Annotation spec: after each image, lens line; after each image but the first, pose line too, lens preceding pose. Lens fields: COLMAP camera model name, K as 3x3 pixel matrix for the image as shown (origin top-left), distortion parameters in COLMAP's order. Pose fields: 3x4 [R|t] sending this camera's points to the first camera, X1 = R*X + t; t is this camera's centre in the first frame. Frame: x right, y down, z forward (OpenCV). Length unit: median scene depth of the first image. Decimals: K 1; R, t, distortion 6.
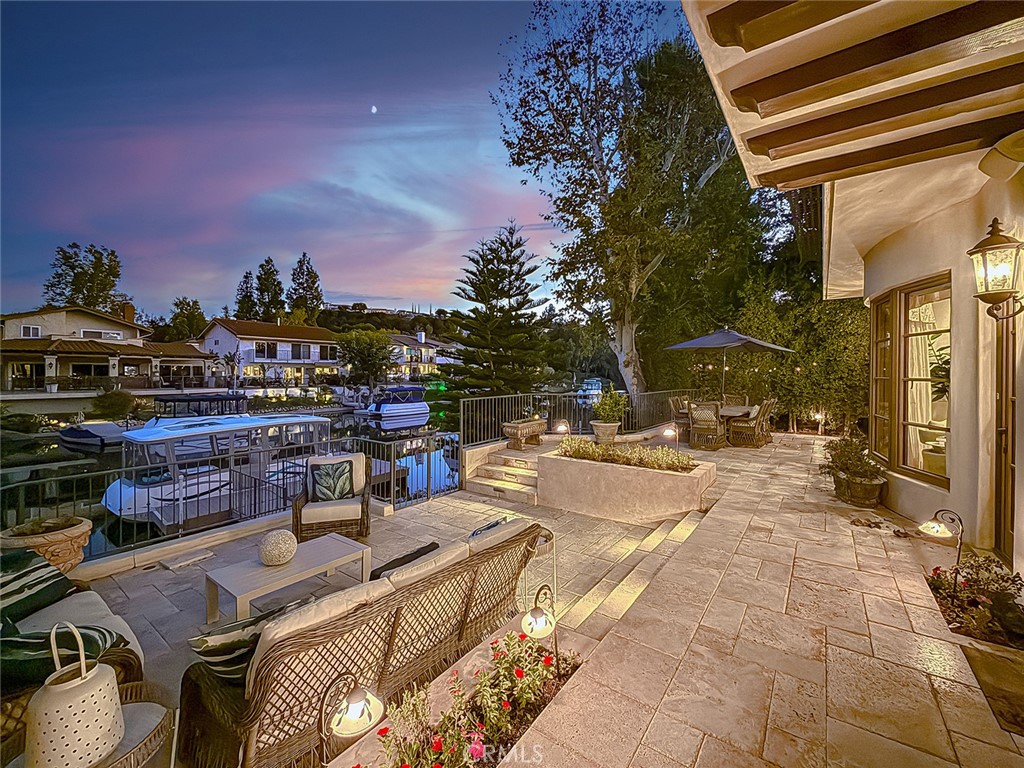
lens RADIAL K [[419.9, 0, 513.4], [0, 419.9, 367.8], [0, 0, 1]] dist [0.000161, -0.000149]
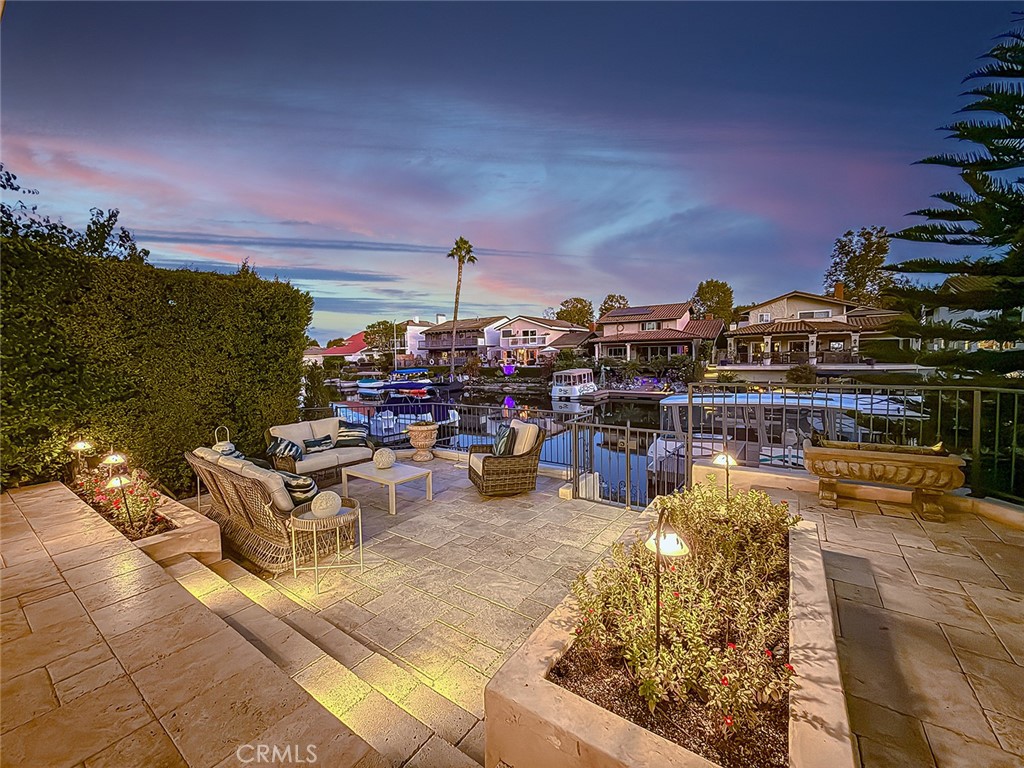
lens RADIAL K [[413.1, 0, 511.6], [0, 413.1, 378.3], [0, 0, 1]] dist [0.003820, 0.000263]
pose [[0.026109, 0.054384, -0.998179, 0.111091], [0.032864, 0.997933, 0.055230, 0.003593], [0.999119, -0.034246, 0.024267, 0.157136]]
